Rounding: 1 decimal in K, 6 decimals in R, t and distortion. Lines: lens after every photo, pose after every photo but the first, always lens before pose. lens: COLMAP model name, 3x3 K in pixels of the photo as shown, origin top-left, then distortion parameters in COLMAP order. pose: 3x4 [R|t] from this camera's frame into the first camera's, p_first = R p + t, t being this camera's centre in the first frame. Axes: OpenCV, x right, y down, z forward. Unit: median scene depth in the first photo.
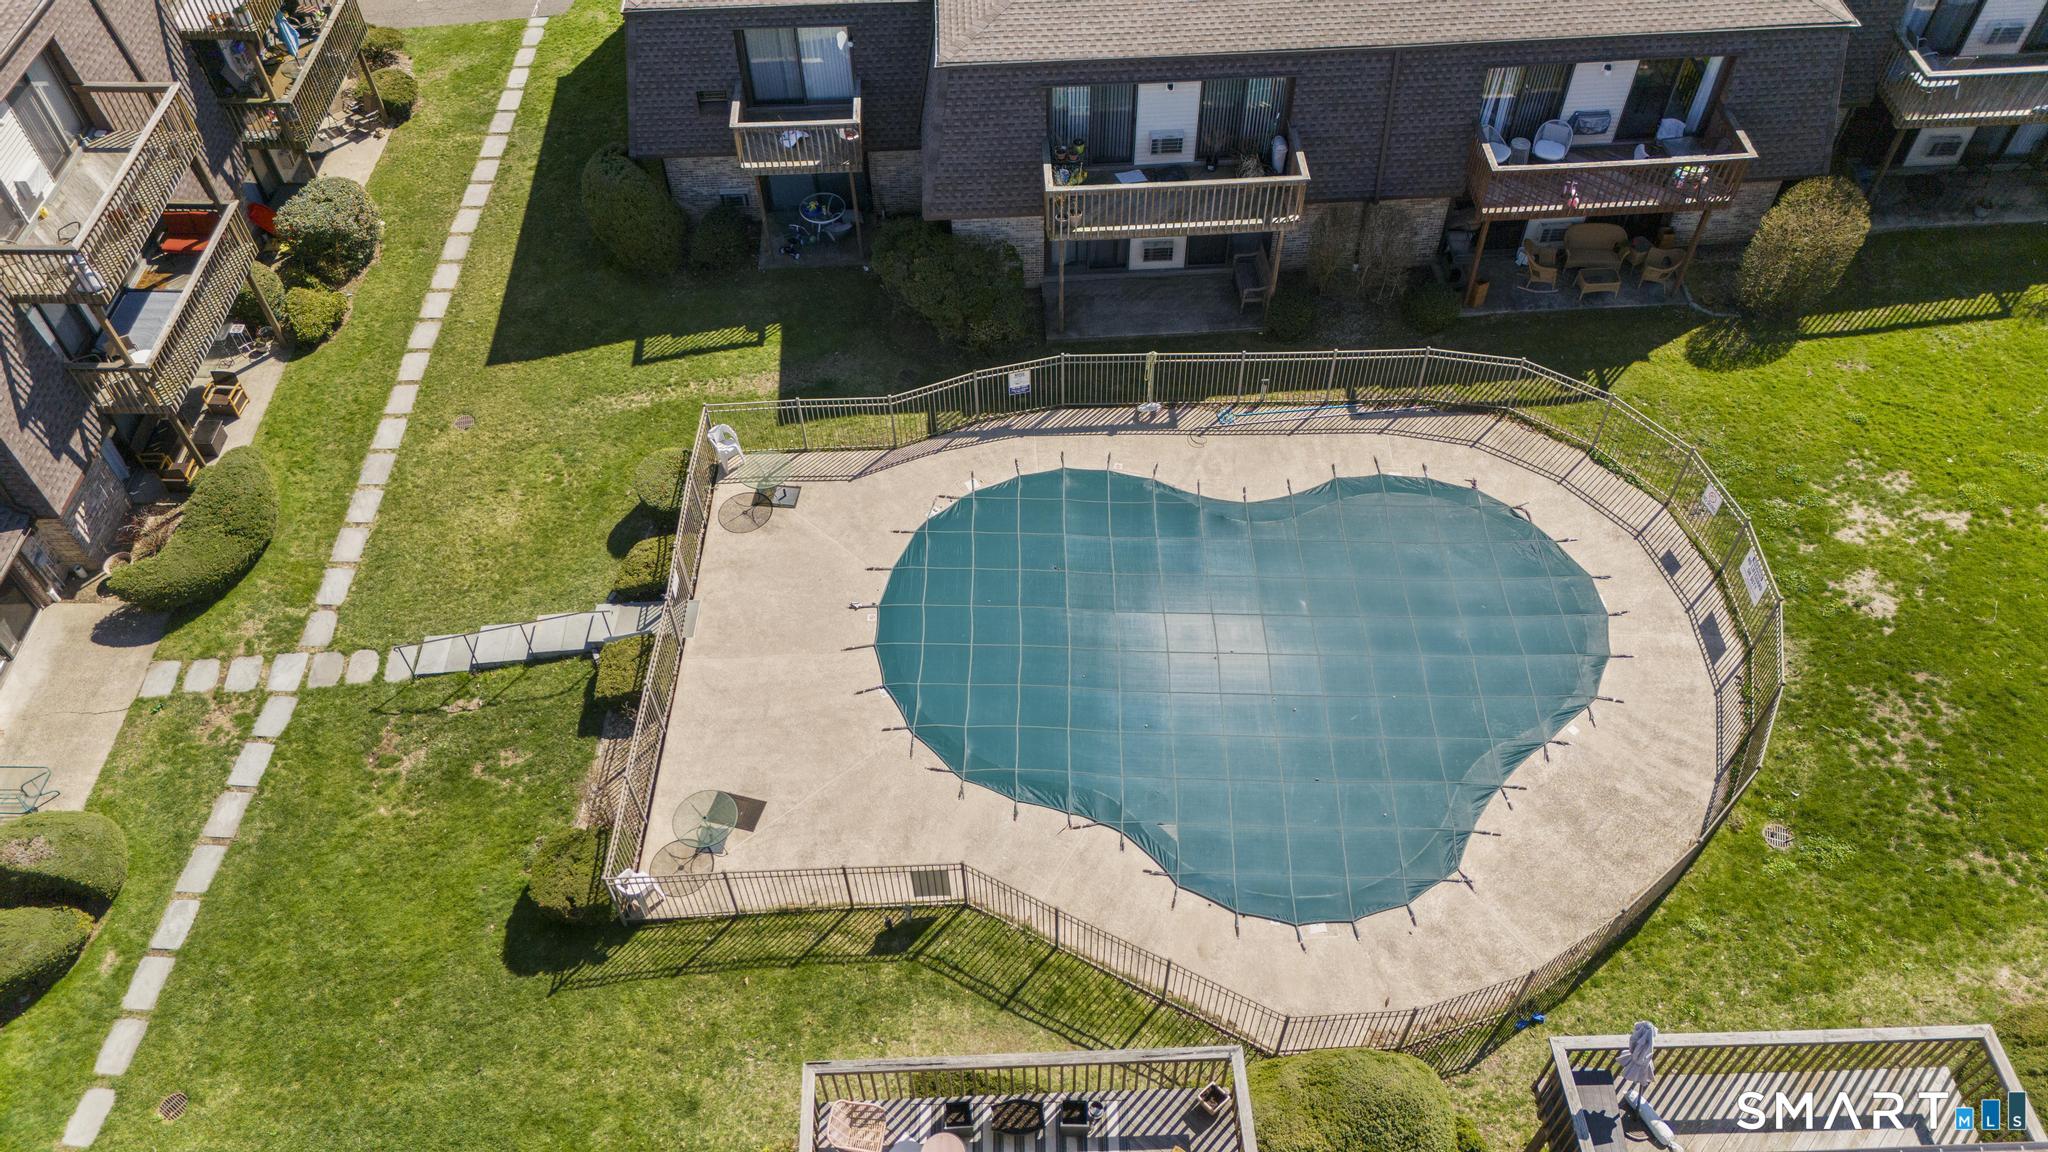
lens RADIAL K [[1496.2, 0, 1024.0], [0, 1496.2, 576.0], [0, 0, 1]] dist [0.102046, -0.119534]
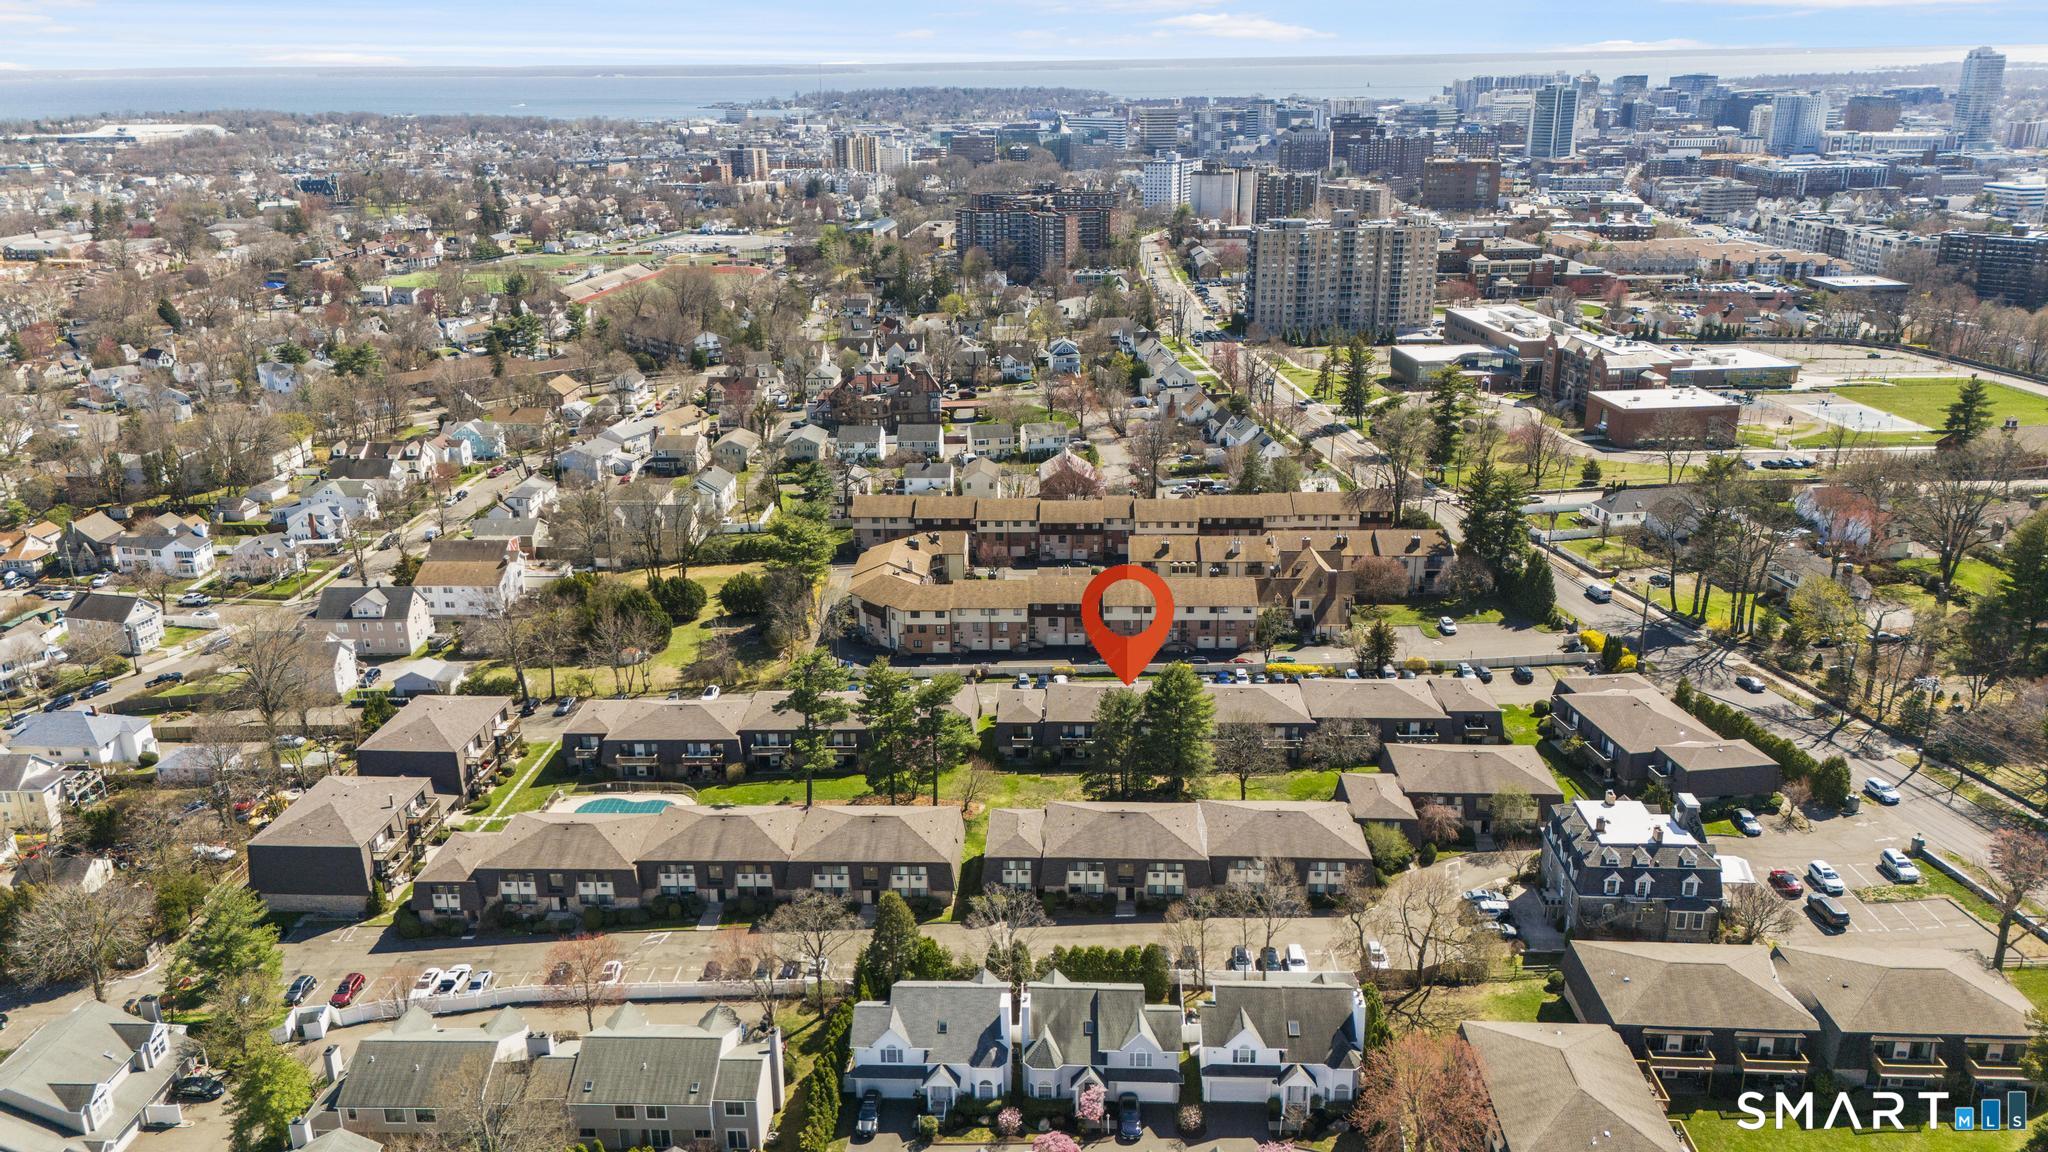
lens RADIAL K [[1496.2, 0, 1024.0], [0, 1496.2, 576.0], [0, 0, 1]] dist [0.102046, -0.119534]
pose [[0.997415, 0.030345, -0.065141, 2.174699], [-0.060248, 0.847212, -0.527828, 2.430971], [0.039172, 0.530388, 0.846849, -4.918508]]
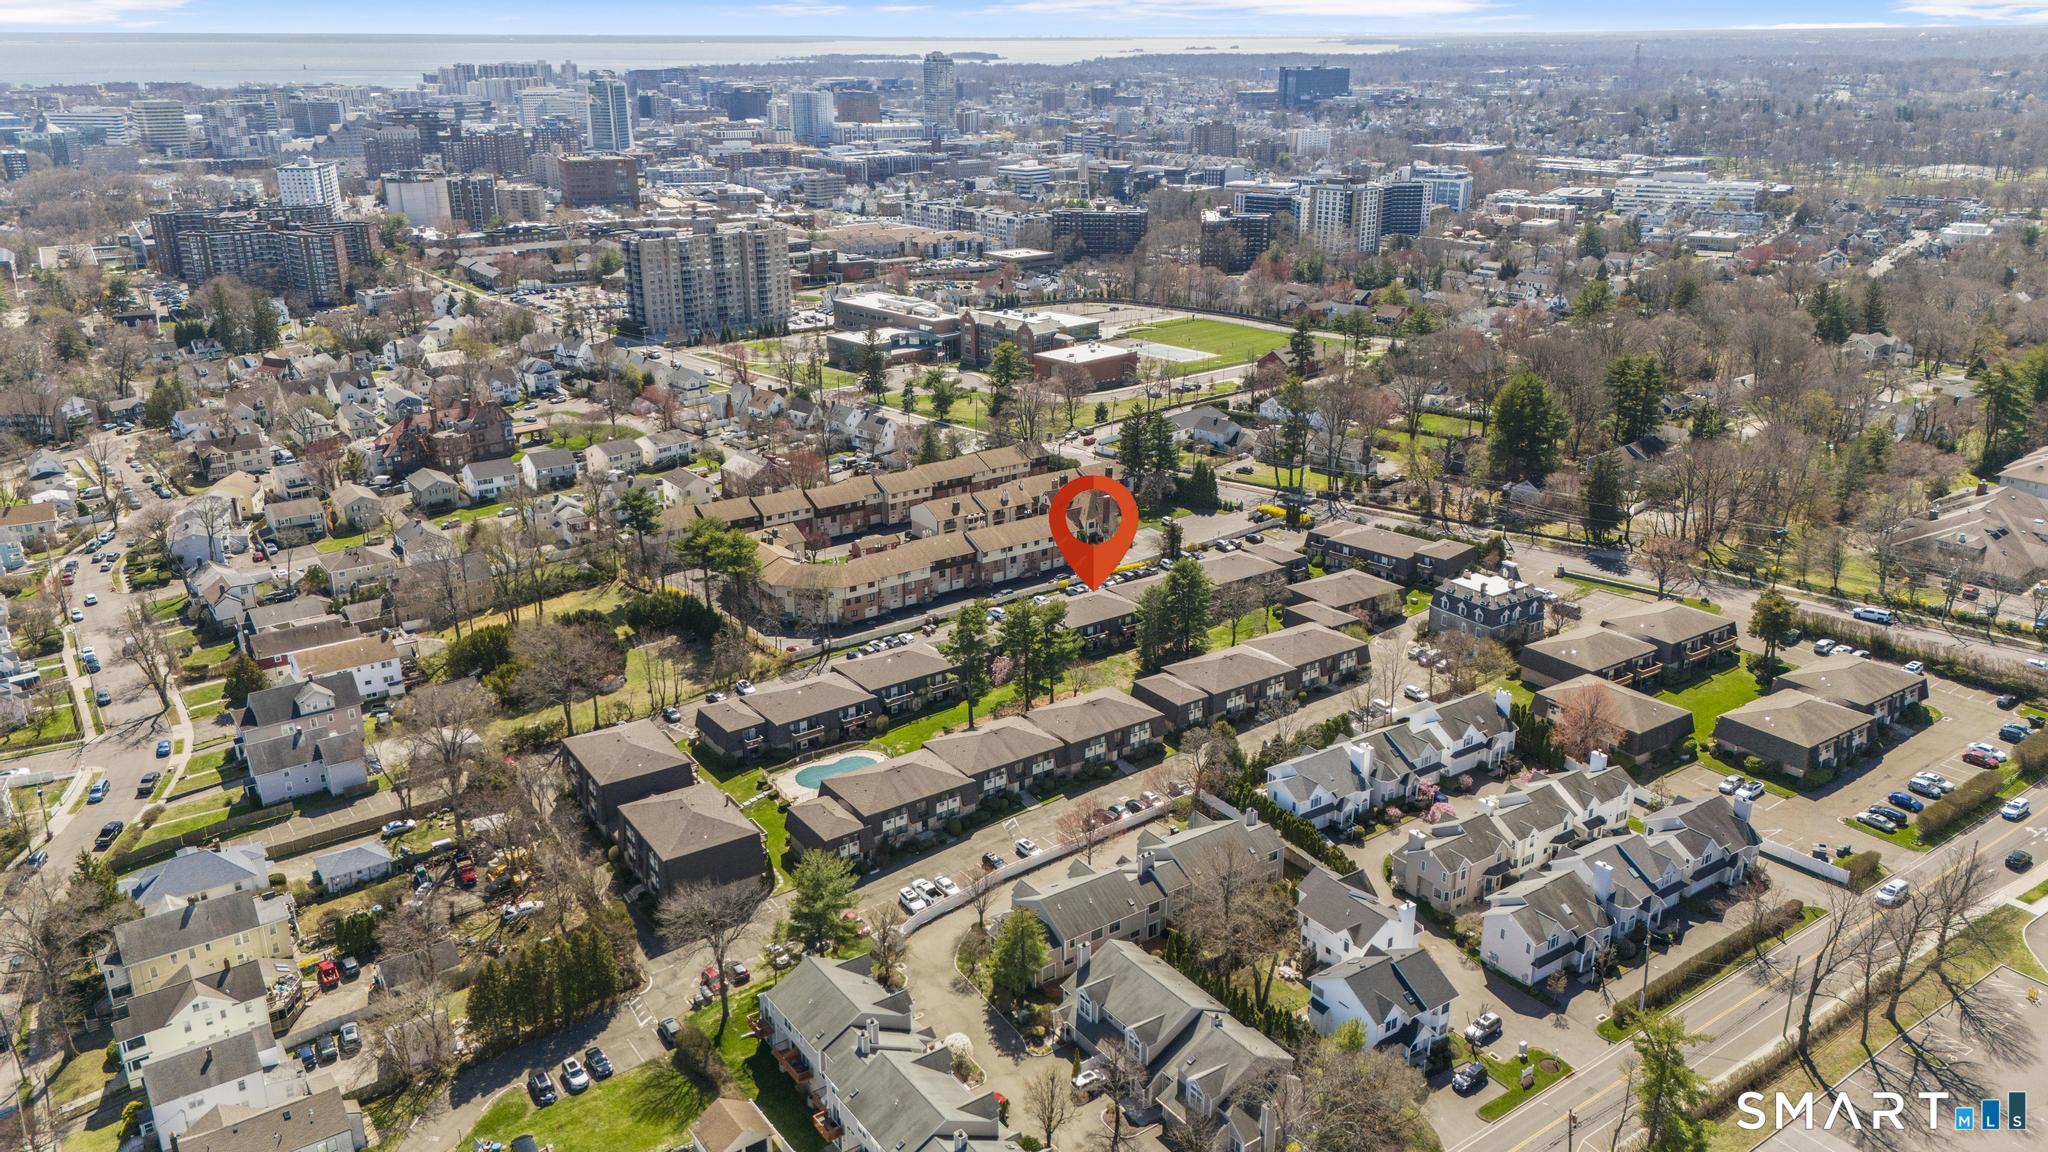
lens RADIAL K [[1496.2, 0, 1024.0], [0, 1496.2, 576.0], [0, 0, 1]] dist [0.102046, -0.119534]
pose [[0.837450, -0.168389, 0.519925, -2.870739], [0.415699, 0.813863, -0.405983, 2.702760], [-0.354784, 0.556123, 0.751569, -5.698898]]
